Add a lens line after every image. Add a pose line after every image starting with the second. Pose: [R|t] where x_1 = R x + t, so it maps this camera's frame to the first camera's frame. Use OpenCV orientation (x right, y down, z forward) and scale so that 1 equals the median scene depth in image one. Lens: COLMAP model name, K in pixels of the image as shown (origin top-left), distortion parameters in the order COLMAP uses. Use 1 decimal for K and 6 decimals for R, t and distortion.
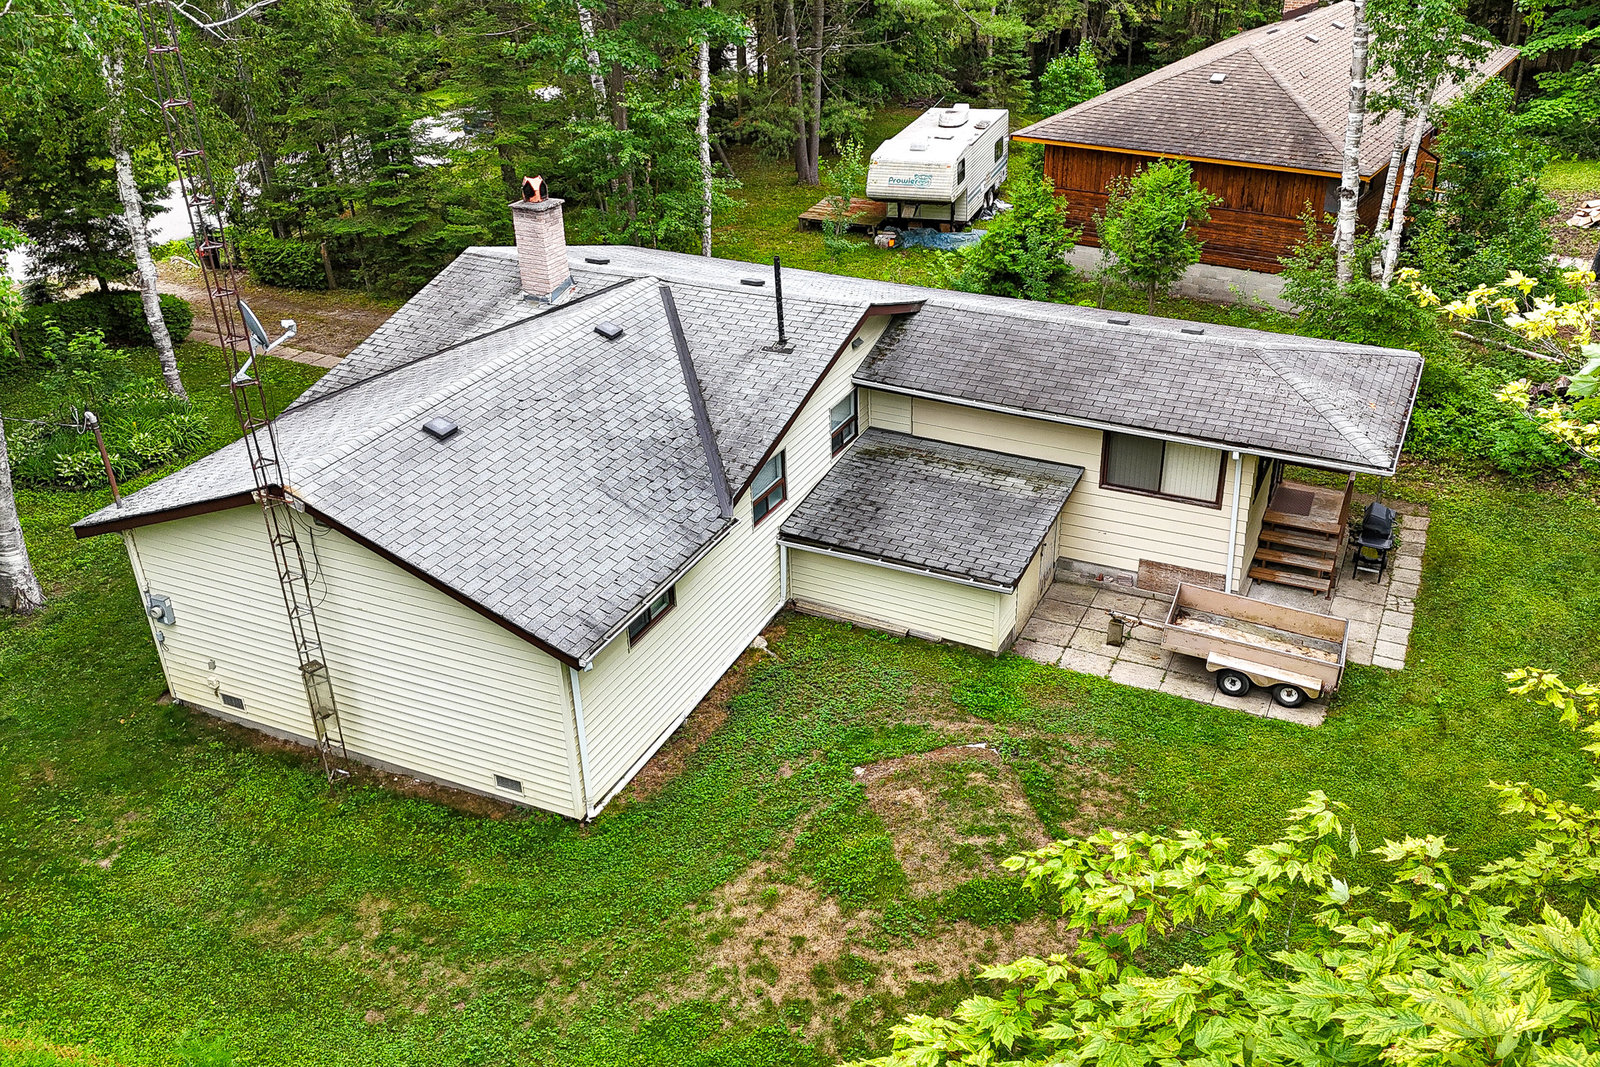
lens RADIAL K [[1363.2, 0, 800.0], [0, 1363.2, 533.5], [0, 0, 1]] dist [0.006235, 0.007593]
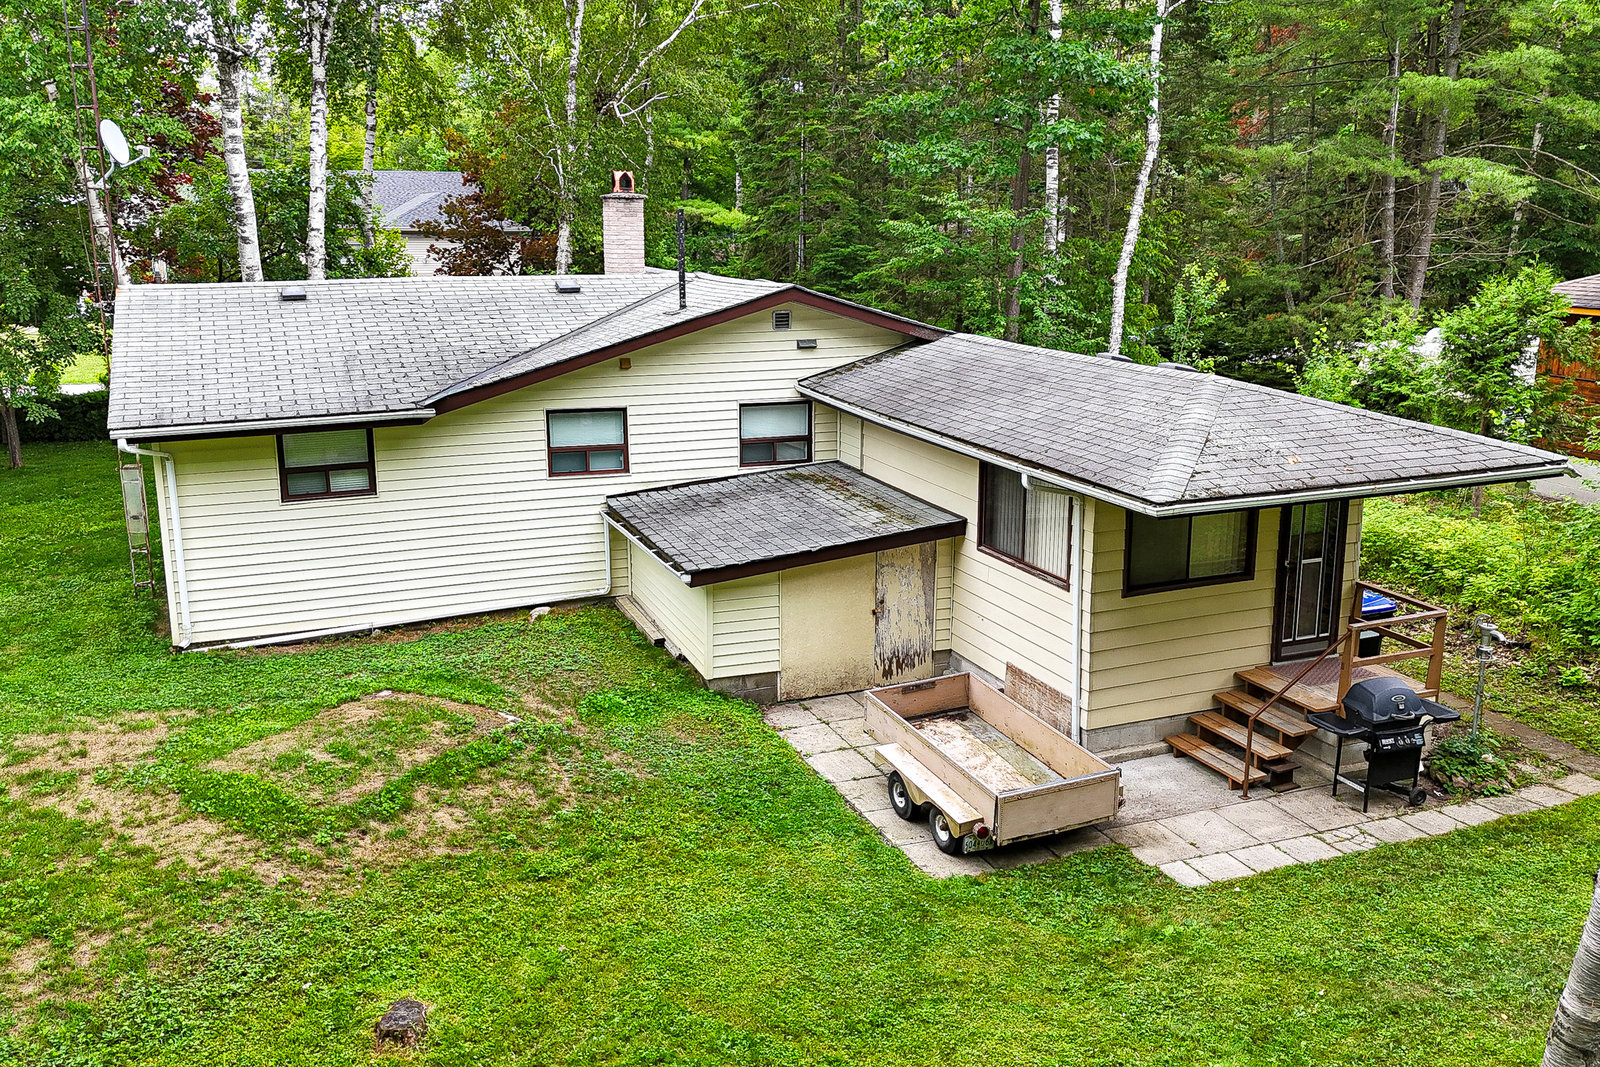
lens RADIAL K [[1363.2, 0, 800.0], [0, 1363.2, 533.5], [0, 0, 1]] dist [0.006235, 0.007593]
pose [[0.723776, 0.168831, -0.669062, 0.654937], [-0.339406, 0.931310, -0.132155, 0.089298], [0.600792, 0.322735, 0.731362, 0.421099]]
